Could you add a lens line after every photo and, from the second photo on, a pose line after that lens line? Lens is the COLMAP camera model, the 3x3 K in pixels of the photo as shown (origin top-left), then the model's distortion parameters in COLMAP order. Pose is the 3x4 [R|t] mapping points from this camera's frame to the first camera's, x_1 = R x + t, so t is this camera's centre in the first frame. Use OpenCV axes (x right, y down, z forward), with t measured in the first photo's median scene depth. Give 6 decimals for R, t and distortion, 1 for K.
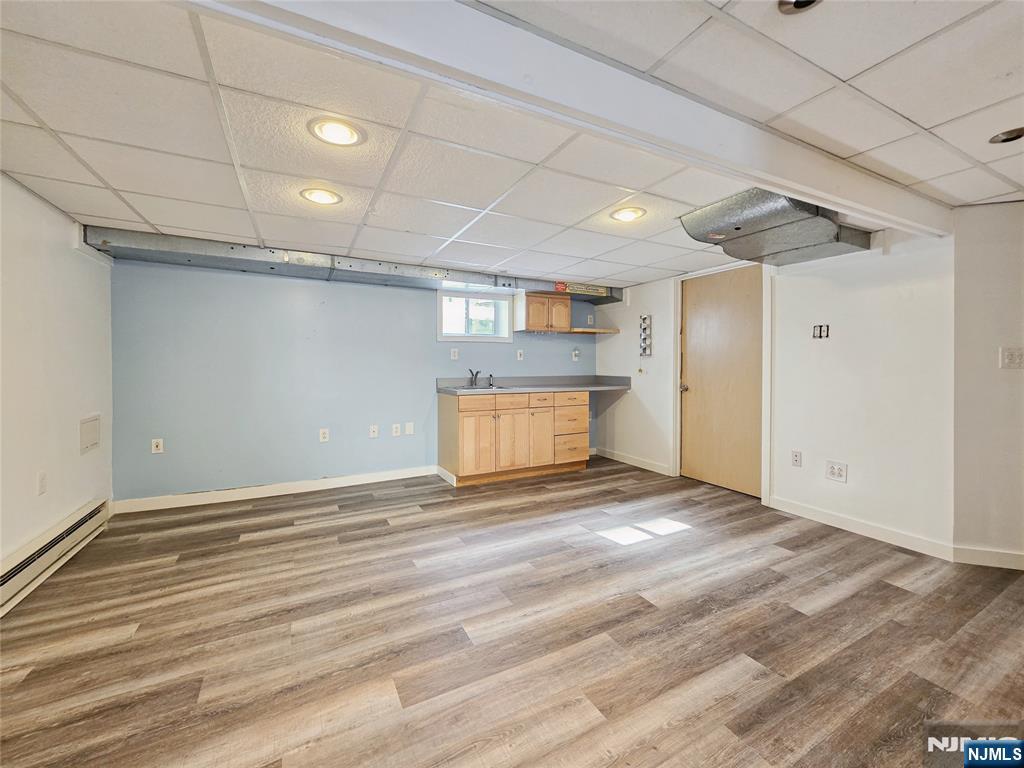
lens RADIAL K [[416.5, 0, 514.7], [0, 416.5, 373.7], [0, 0, 1]] dist [-0.003197, 0.000095]
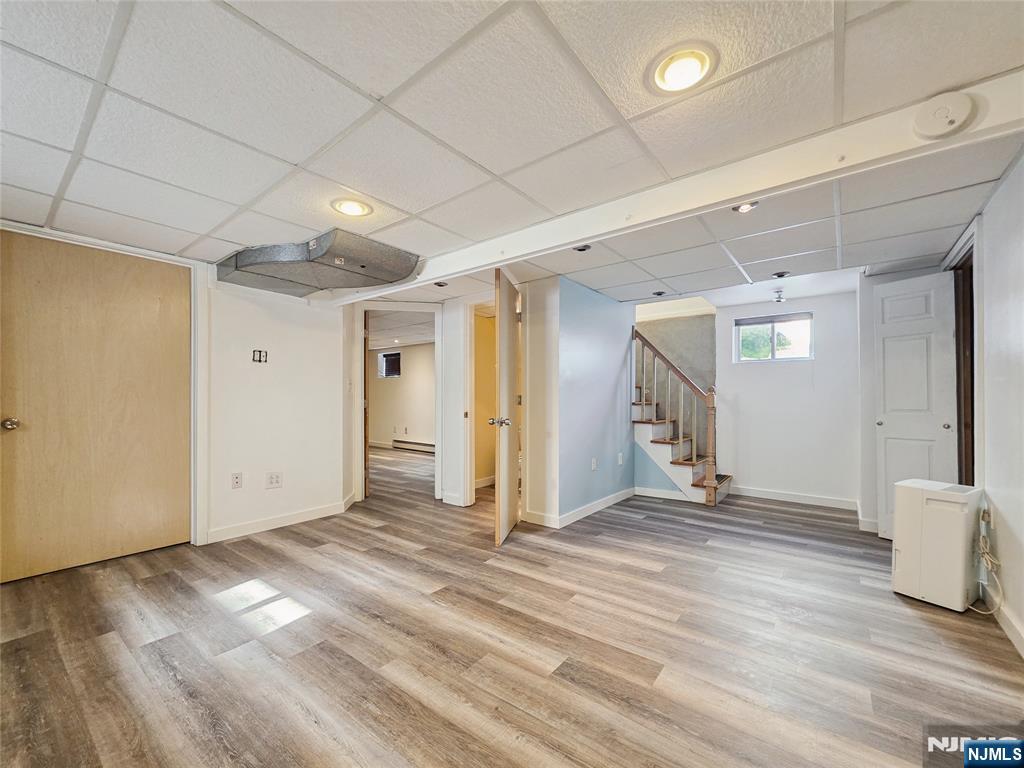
lens RADIAL K [[416.5, 0, 515.1], [0, 416.5, 392.3], [0, 0, 1]] dist [-0.003197, 0.000095]
pose [[-0.418562, 0.009399, 0.908140, -0.675456], [0.020896, 0.999781, -0.000716, 0.010643], [-0.907948, 0.018677, -0.418667, 1.074943]]
